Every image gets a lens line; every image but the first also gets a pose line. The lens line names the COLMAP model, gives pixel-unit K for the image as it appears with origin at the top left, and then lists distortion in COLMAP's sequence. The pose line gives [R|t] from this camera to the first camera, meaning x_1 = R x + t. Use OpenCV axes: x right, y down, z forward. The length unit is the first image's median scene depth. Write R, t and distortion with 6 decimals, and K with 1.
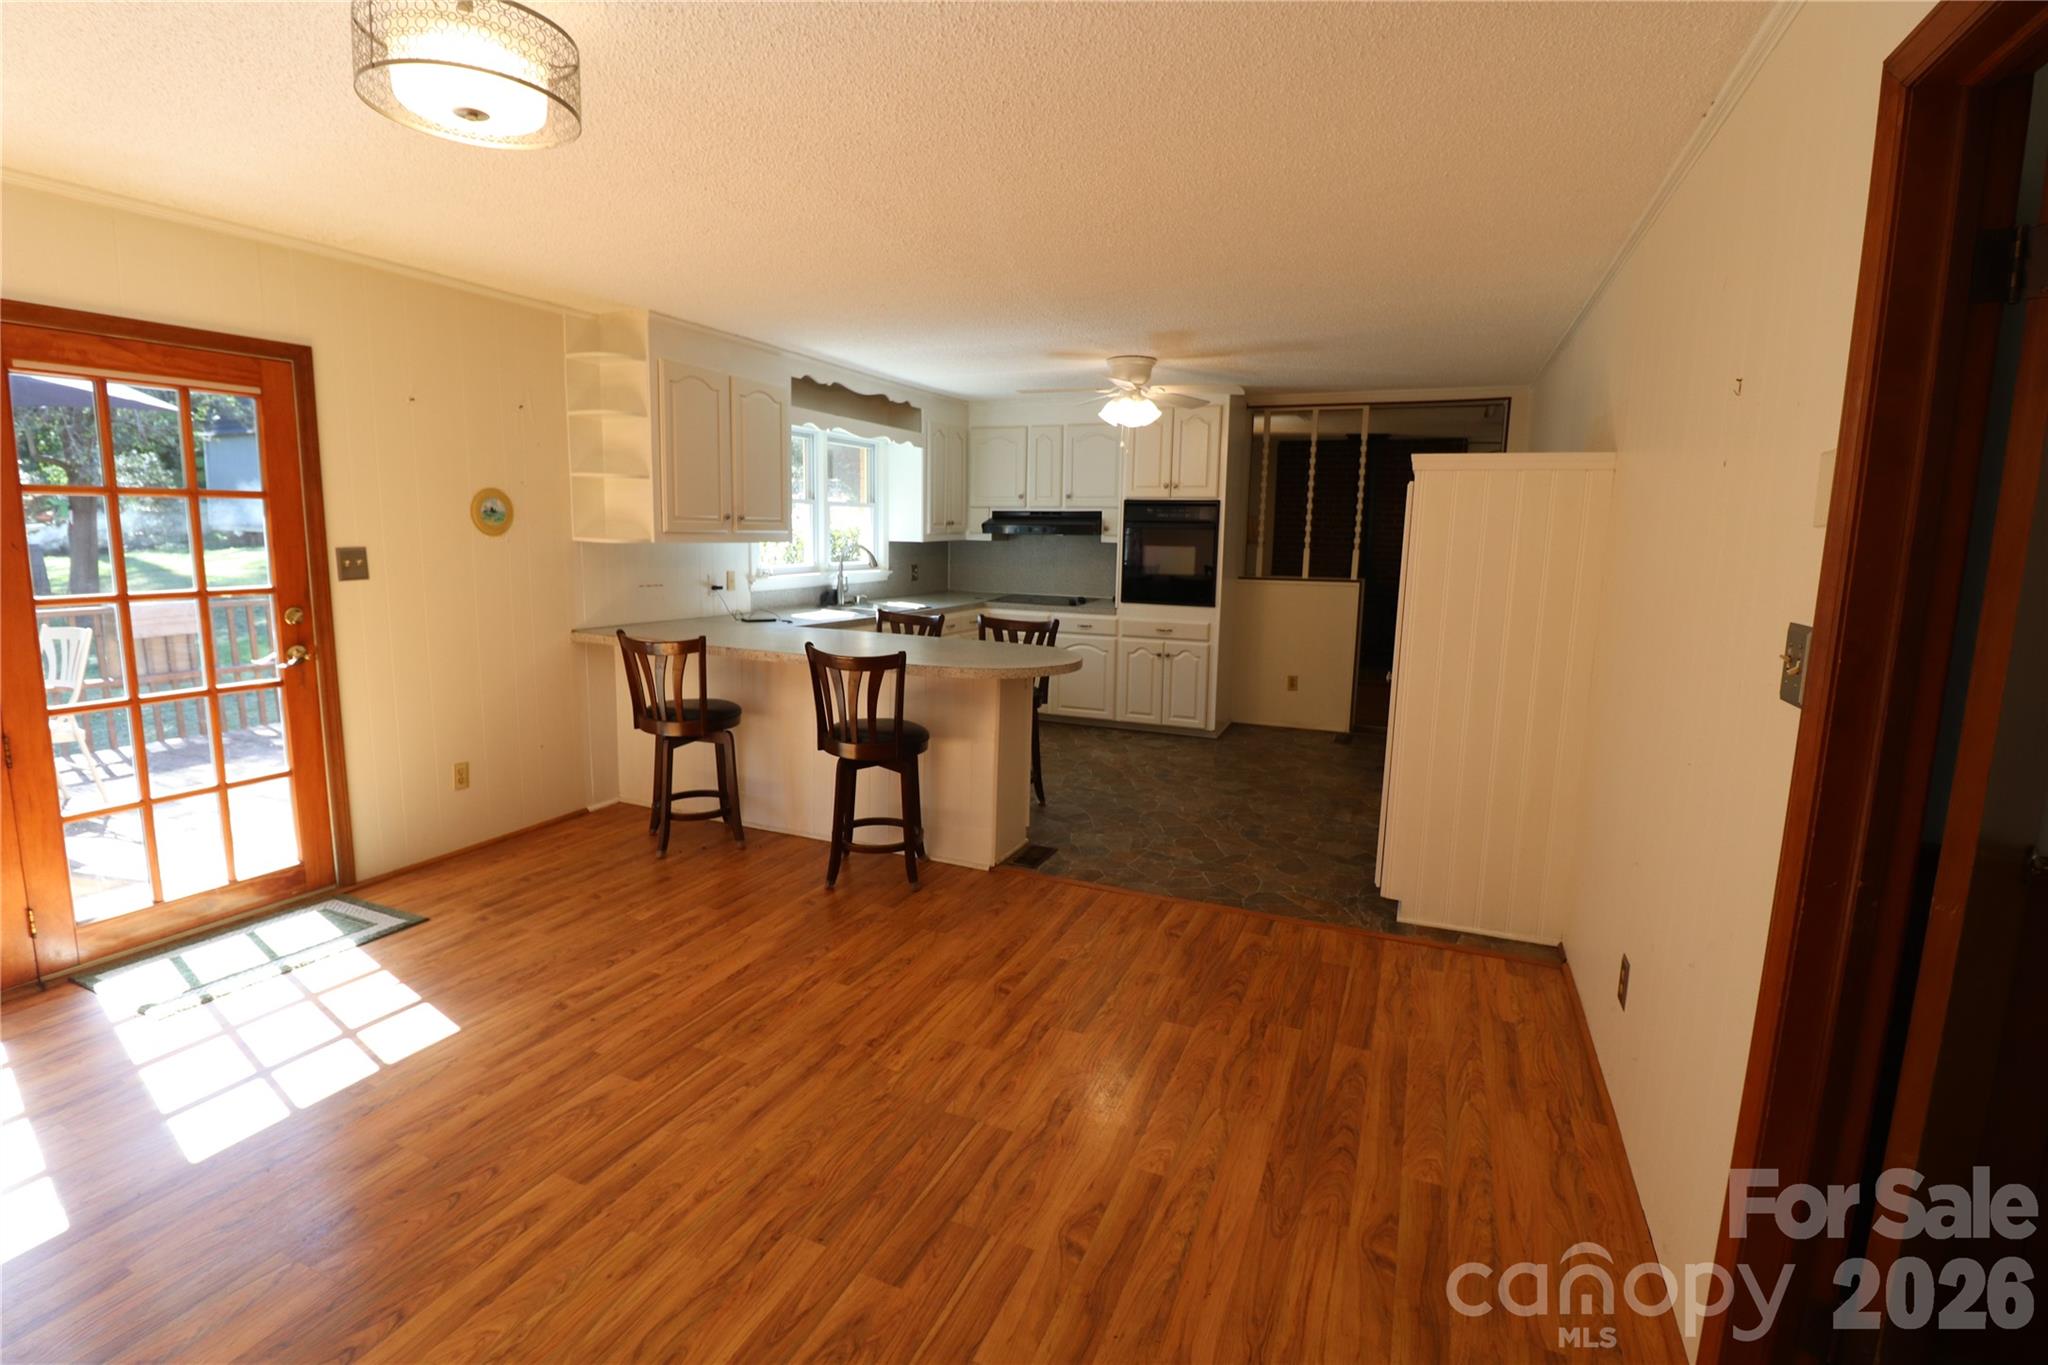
lens RADIAL K [[954.2, 0, 1004.1], [0, 954.2, 664.2], [0, 0, 1]] dist [-0.009982, -0.000287]
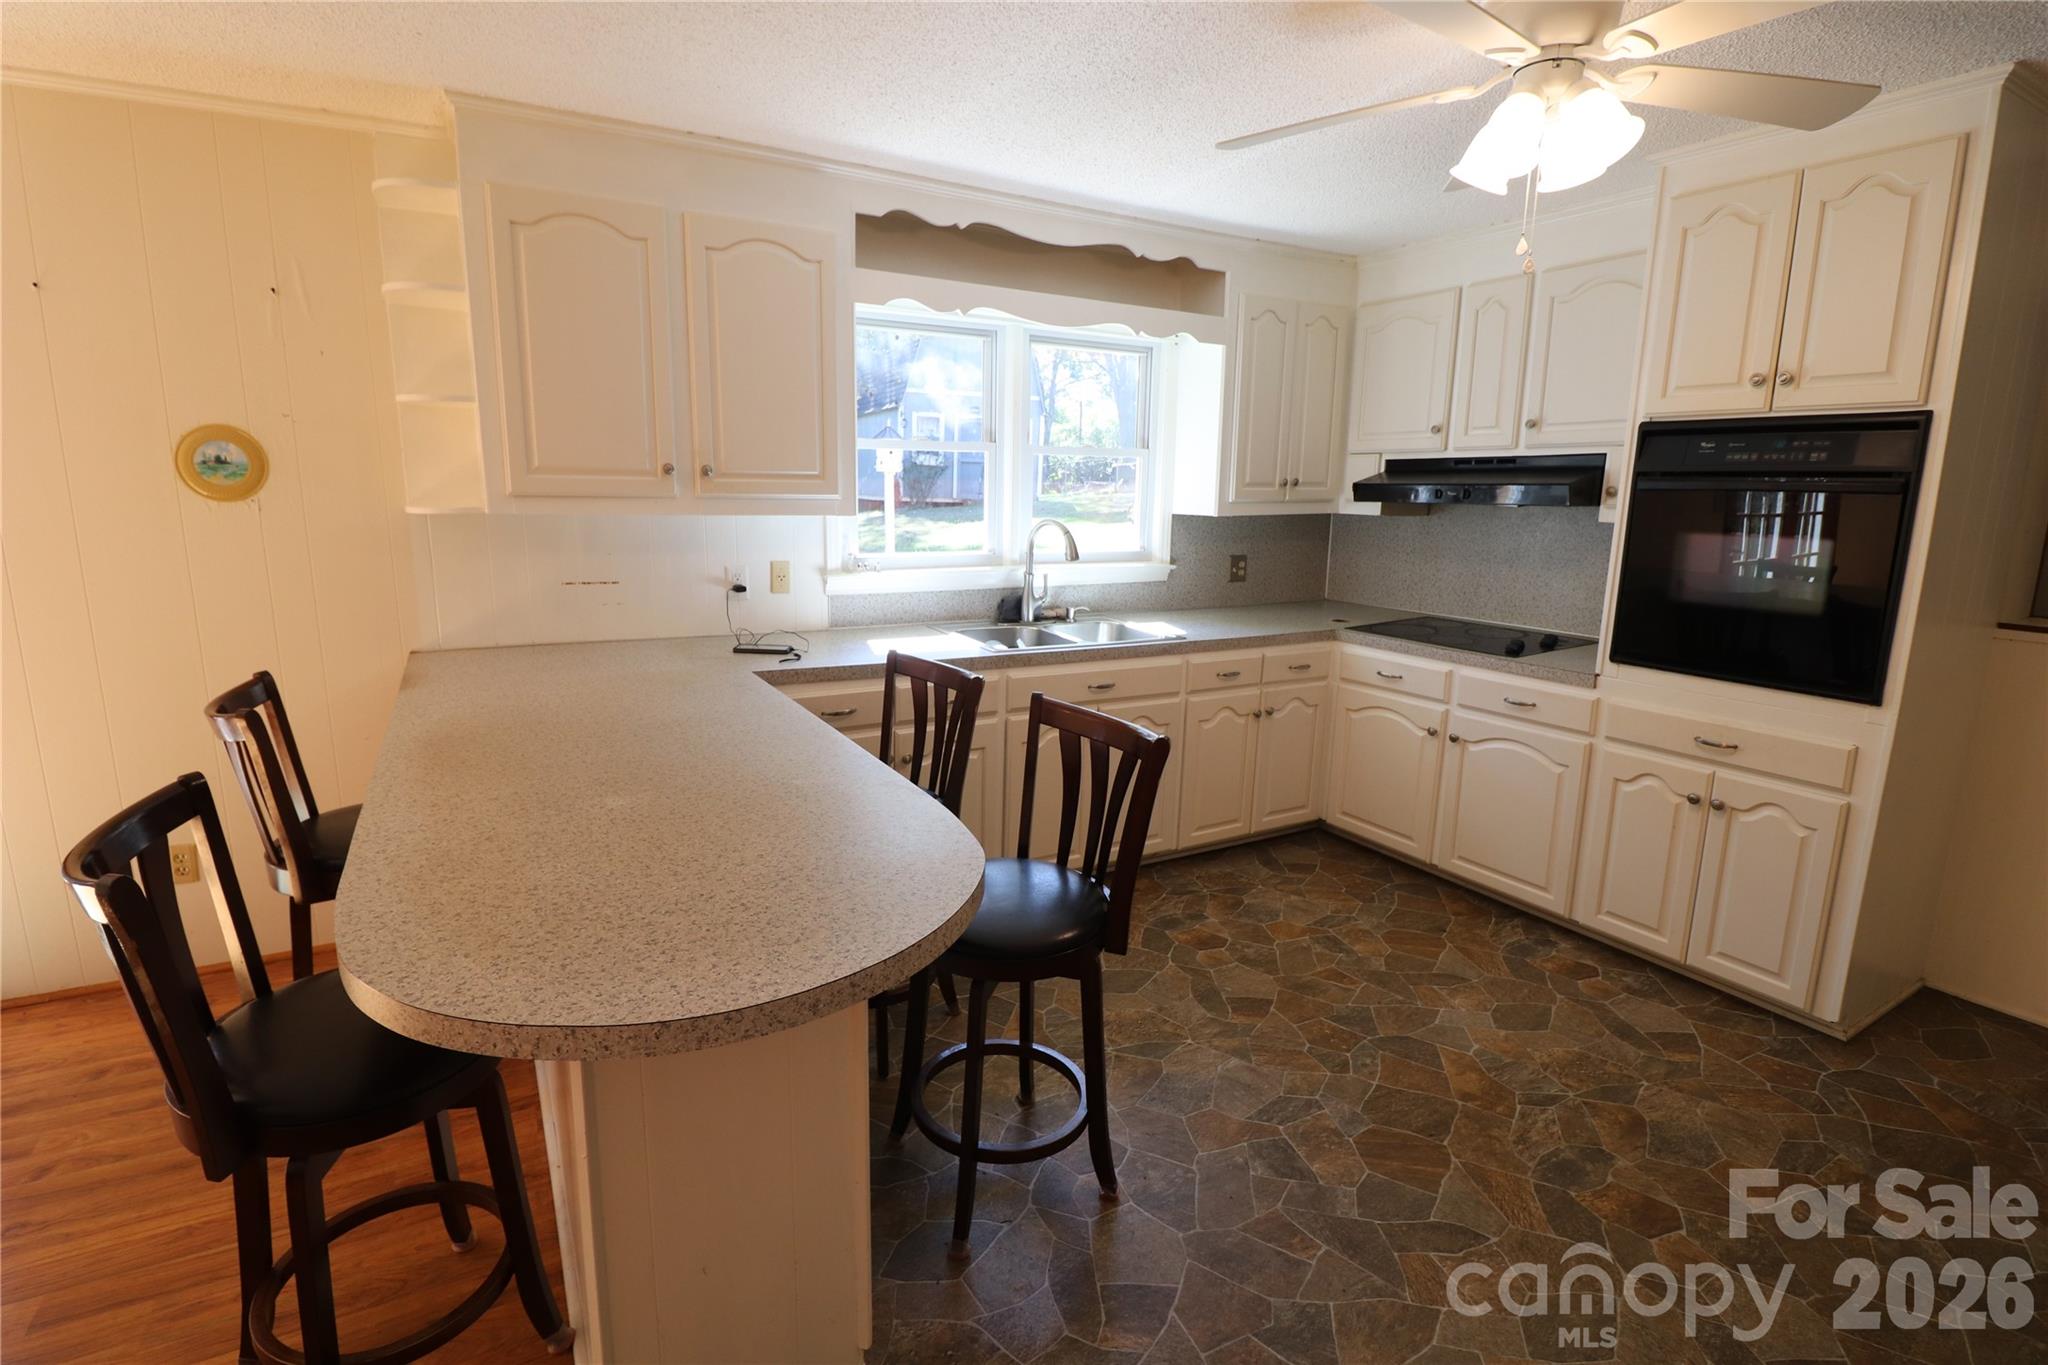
lens RADIAL K [[952.2, 0, 984.4], [0, 952.2, 671.2], [0, 0, 1]] dist [0.016380, -0.025871]
pose [[0.798182, 0.108698, -0.592528, 0.157091], [-0.085383, 0.994070, 0.067342, -0.067339], [0.596335, -0.003160, 0.802730, 0.493763]]
